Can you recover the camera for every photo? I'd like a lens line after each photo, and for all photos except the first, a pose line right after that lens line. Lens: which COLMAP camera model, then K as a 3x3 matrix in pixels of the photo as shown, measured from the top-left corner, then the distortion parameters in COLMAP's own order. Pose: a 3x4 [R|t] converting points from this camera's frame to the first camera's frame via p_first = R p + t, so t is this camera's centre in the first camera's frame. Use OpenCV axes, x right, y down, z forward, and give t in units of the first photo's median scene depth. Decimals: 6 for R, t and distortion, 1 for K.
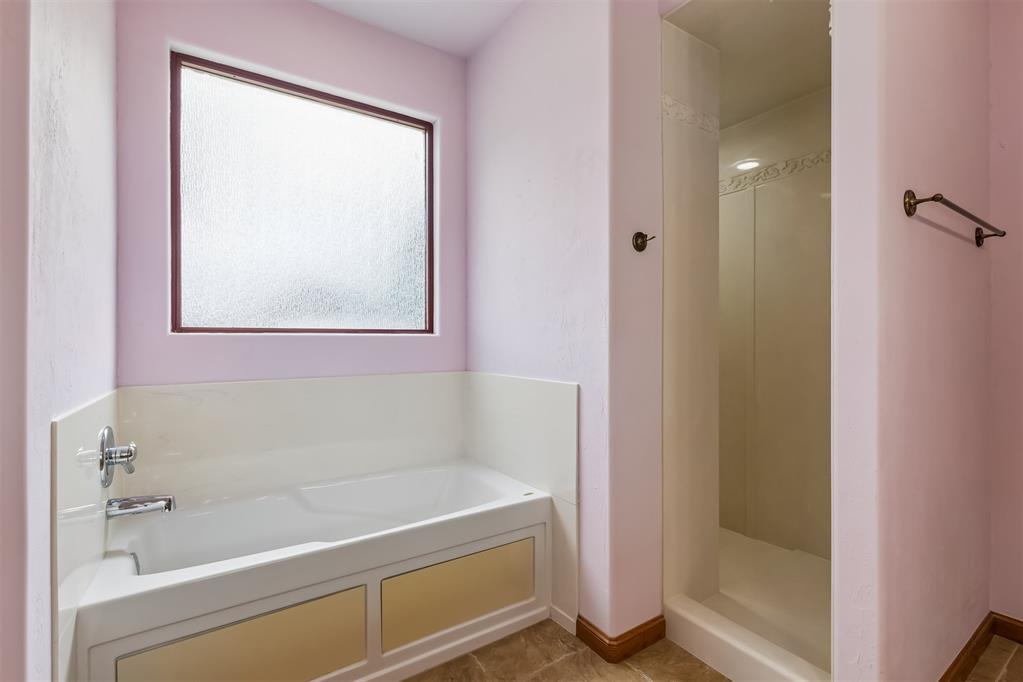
lens RADIAL K [[466.4, 0, 513.2], [0, 466.4, 344.6], [0, 0, 1]] dist [0.001275, -0.000333]
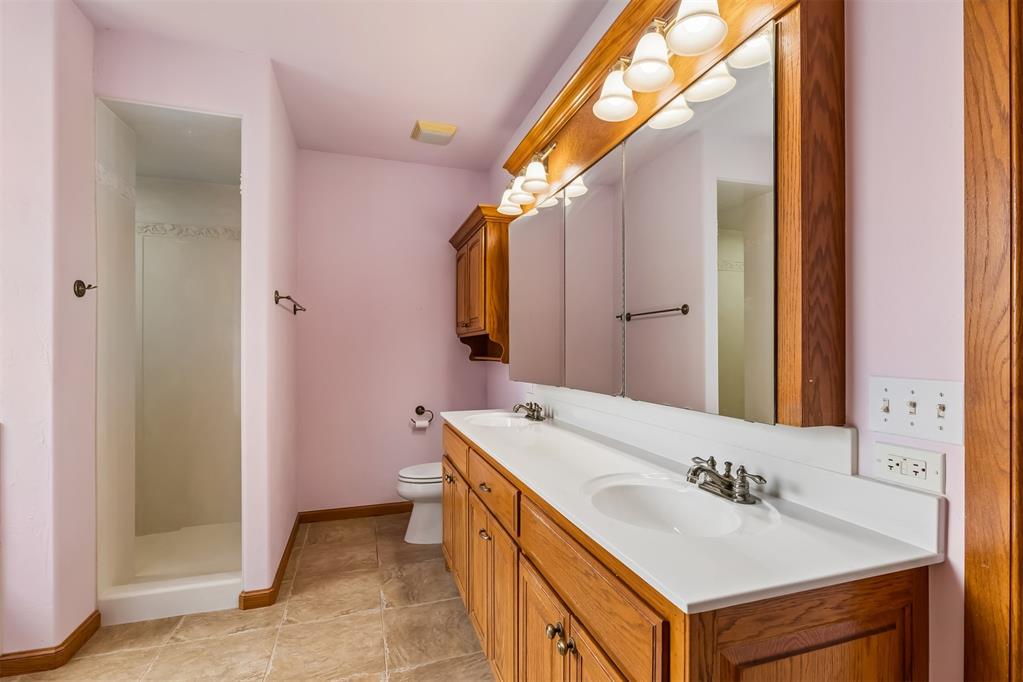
lens RADIAL K [[466.4, 0, 513.2], [0, 466.4, 344.6], [0, 0, 1]] dist [0.001275, -0.000333]
pose [[0.273371, 0.013199, 0.961818, -0.538233], [0.004997, 0.999873, -0.015141, -0.061550], [-0.961896, 0.008946, 0.273270, -0.332241]]
